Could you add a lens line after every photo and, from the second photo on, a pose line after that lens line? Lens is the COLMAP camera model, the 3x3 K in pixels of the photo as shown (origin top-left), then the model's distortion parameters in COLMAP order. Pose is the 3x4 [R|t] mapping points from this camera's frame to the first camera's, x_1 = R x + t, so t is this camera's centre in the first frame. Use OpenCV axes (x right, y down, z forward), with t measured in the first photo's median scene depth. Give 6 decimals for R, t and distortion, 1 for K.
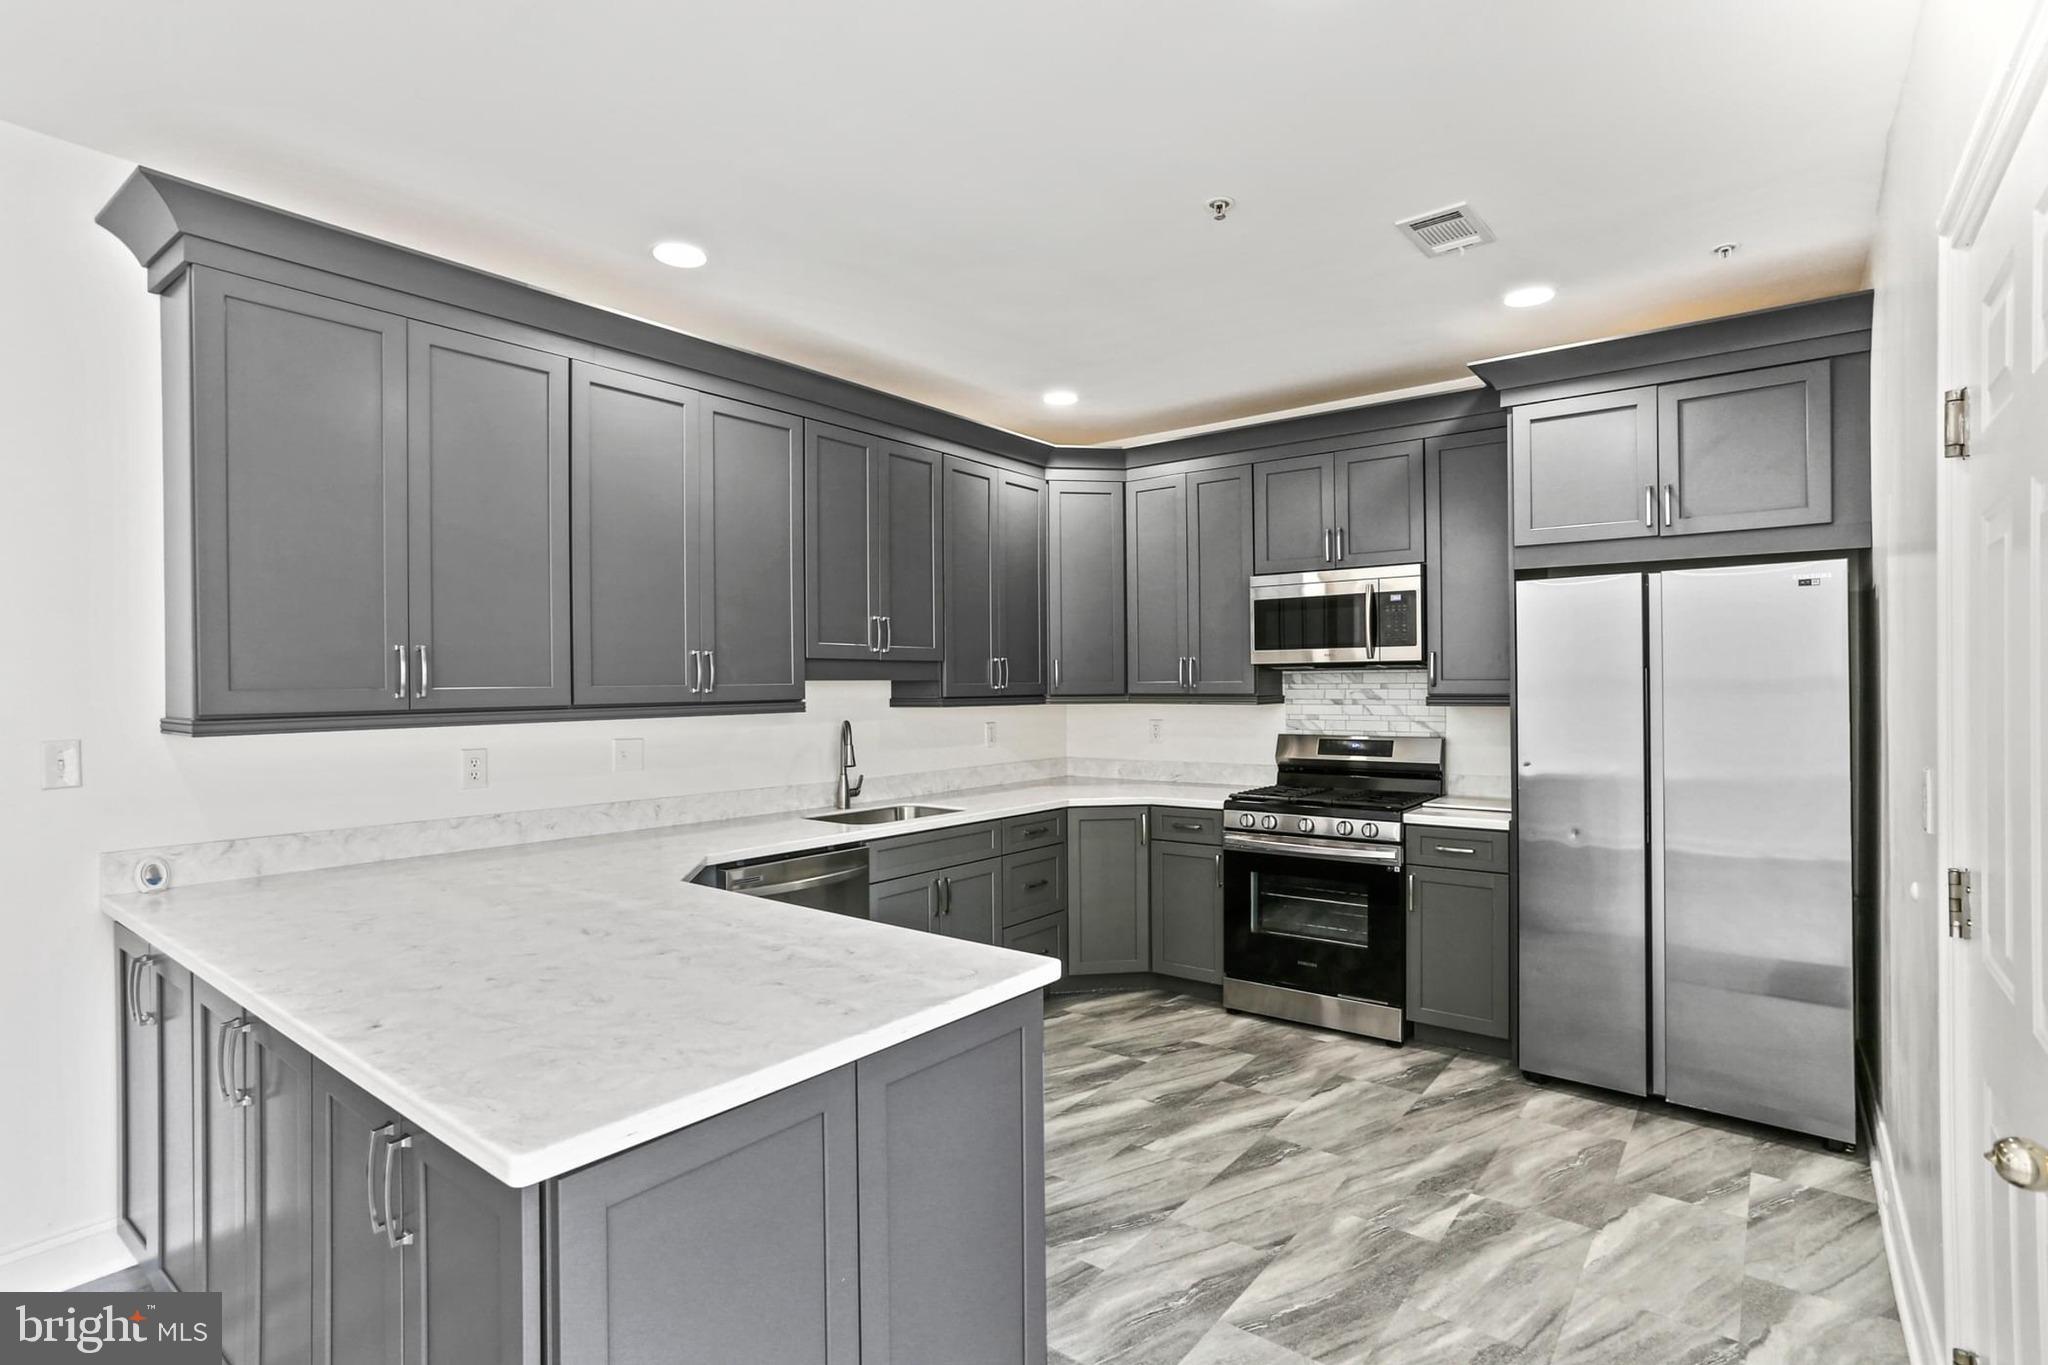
lens RADIAL K [[996.1, 0, 1026.4], [0, 996.1, 688.6], [0, 0, 1]] dist [-0.001924, 0.000238]
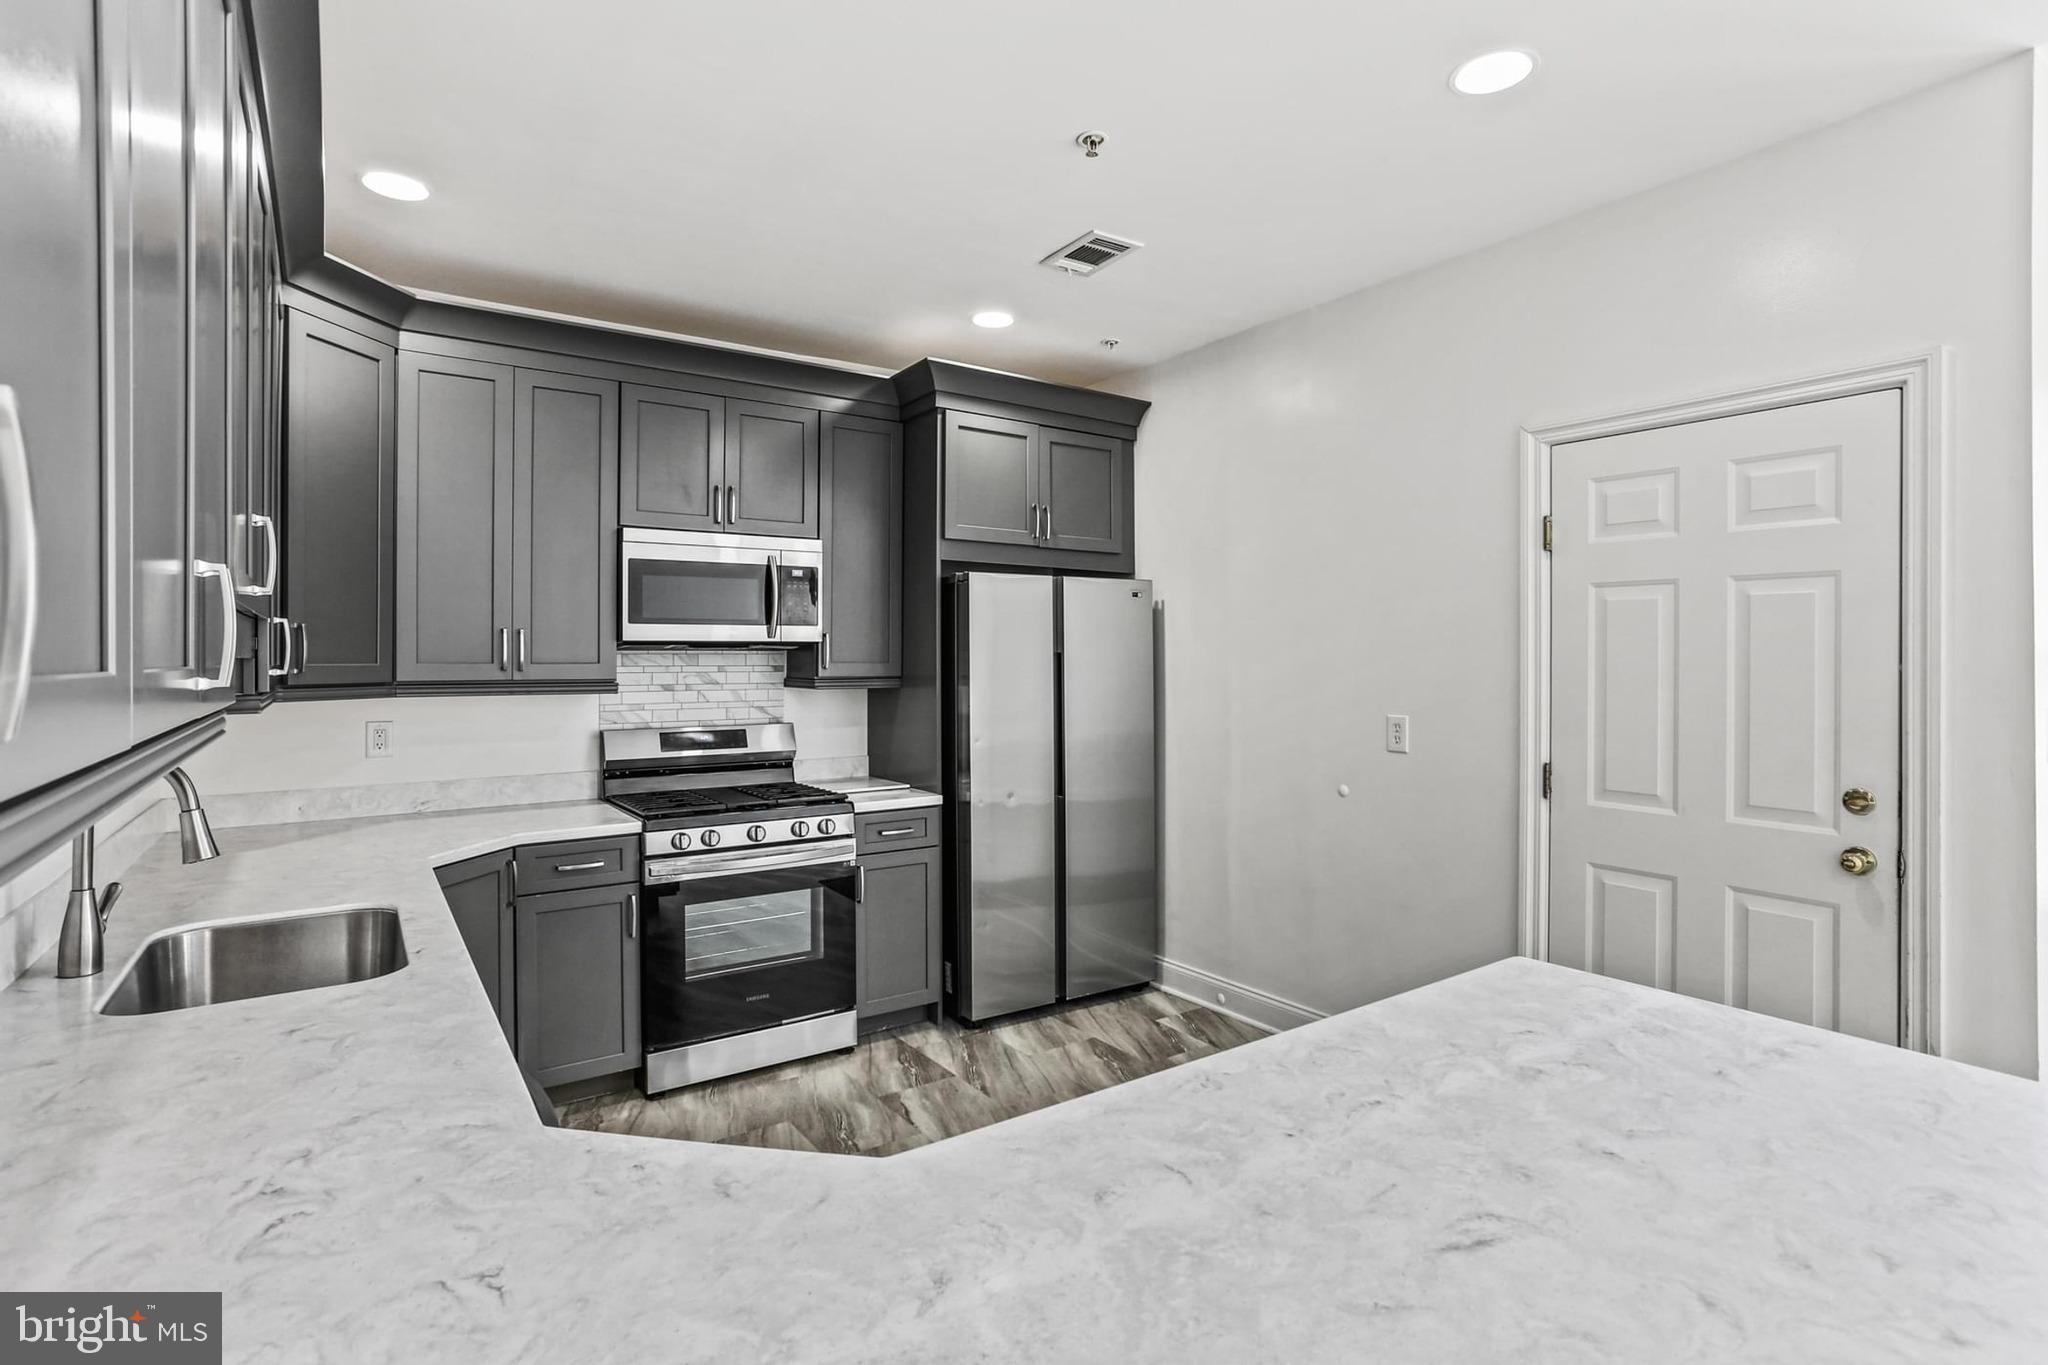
lens RADIAL K [[1006.0, 0, 1011.4], [0, 1006.0, 660.6], [0, 0, 1]] dist [-0.062916, 0.038382]
pose [[0.305041, 0.009666, 0.952290, -0.440398], [0.003527, 0.999930, -0.011279, 0.001098], [-0.952333, 0.006800, 0.304986, 0.515539]]
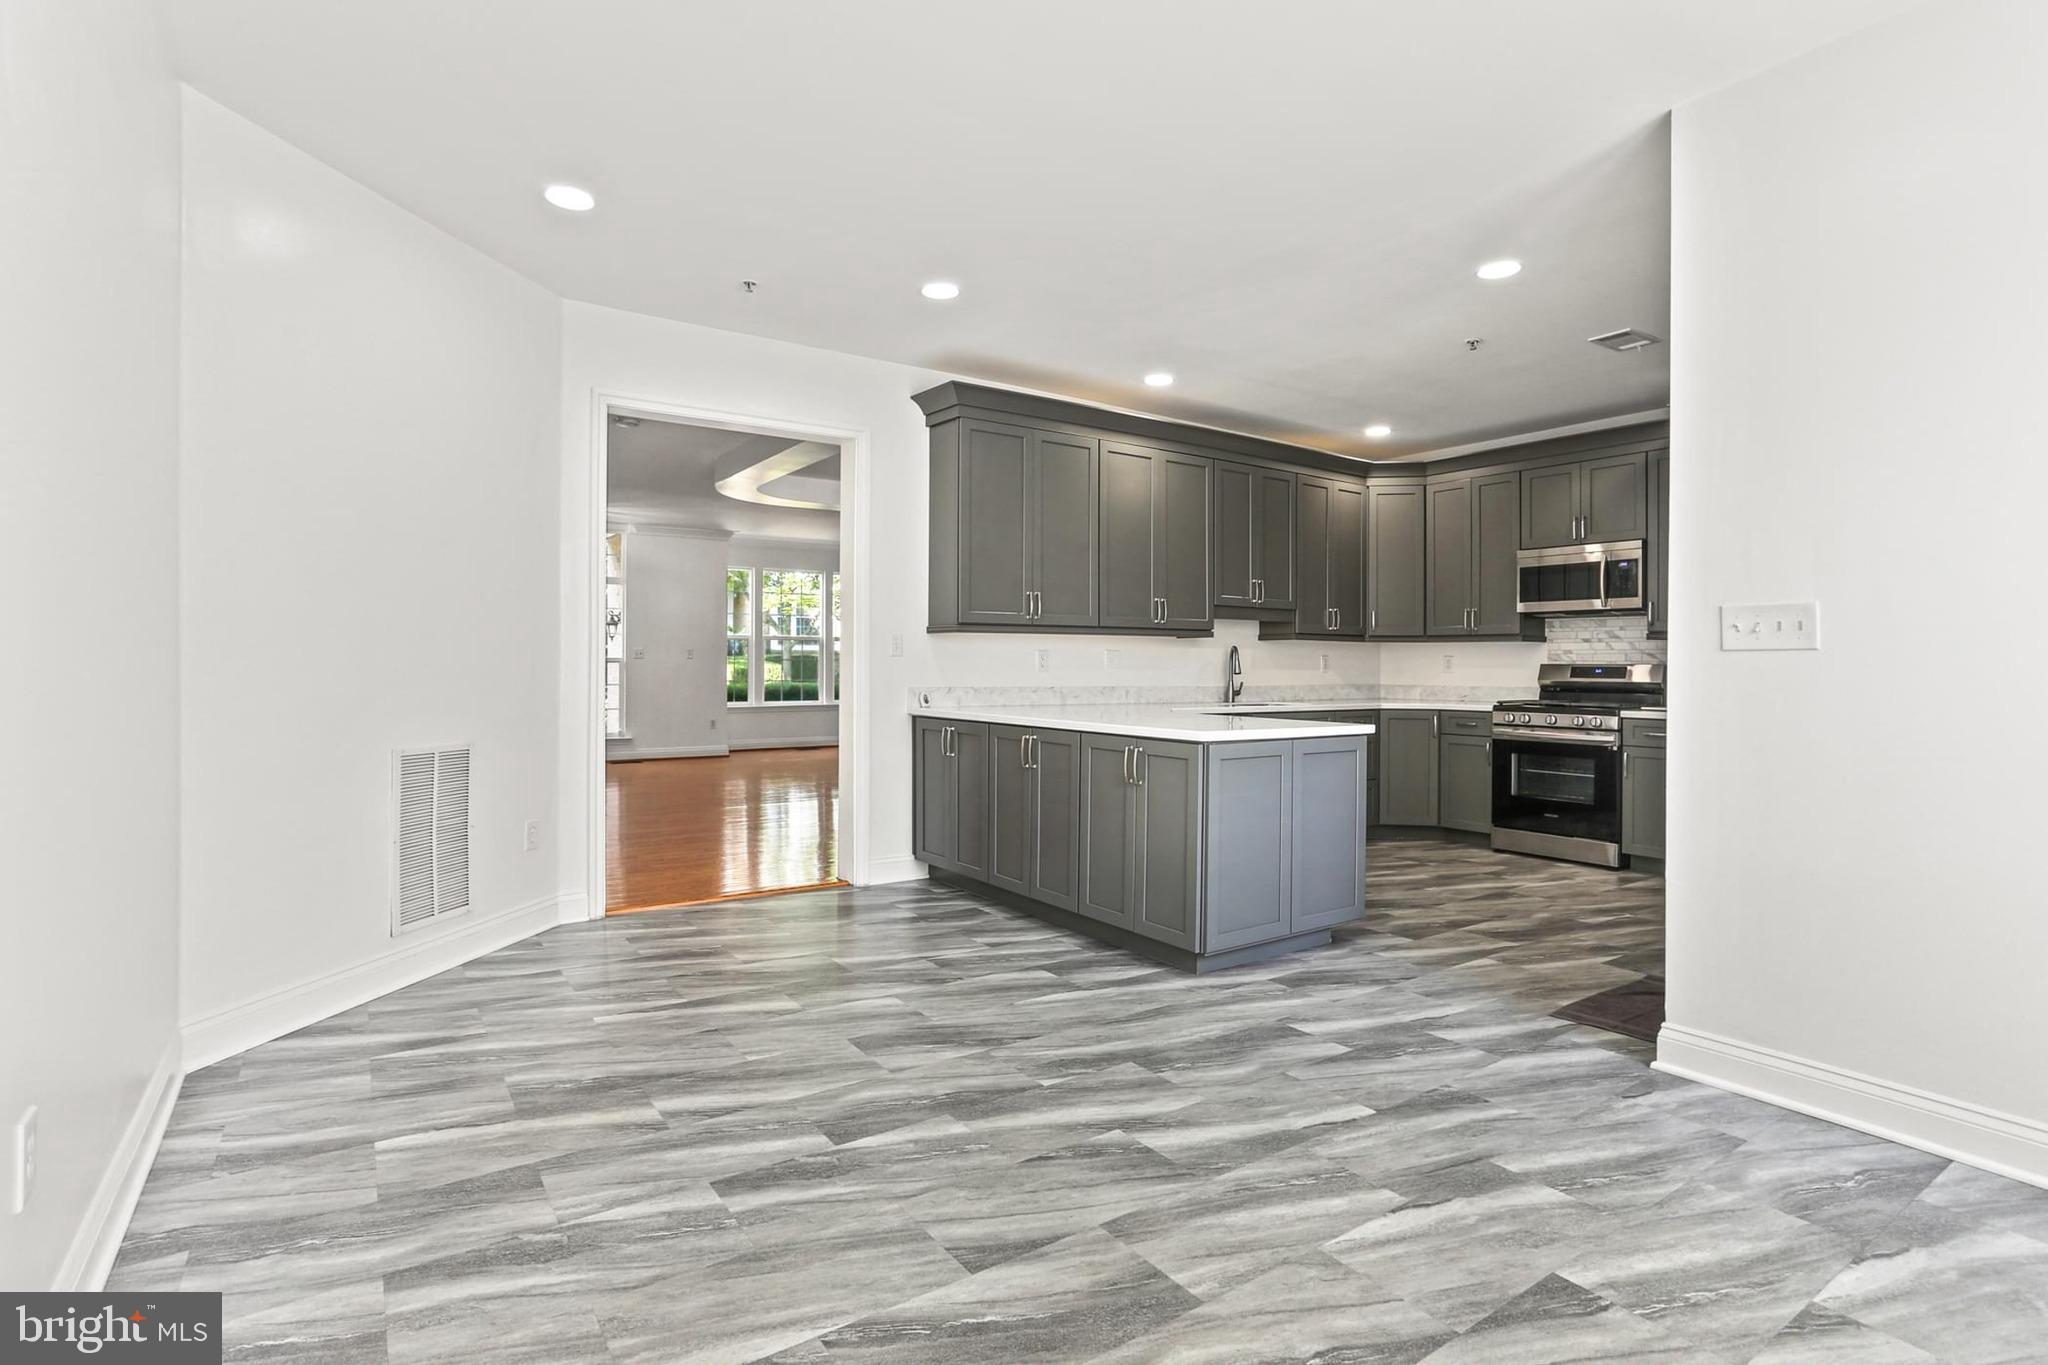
lens RADIAL K [[1006.0, 0, 1011.4], [0, 1006.0, 660.6], [0, 0, 1]] dist [-0.062916, 0.038382]
pose [[0.950506, 0.012810, -0.310442, -0.020909], [-0.016165, 0.999835, -0.008237, 0.071728], [0.310285, 0.012848, 0.950557, -0.601997]]
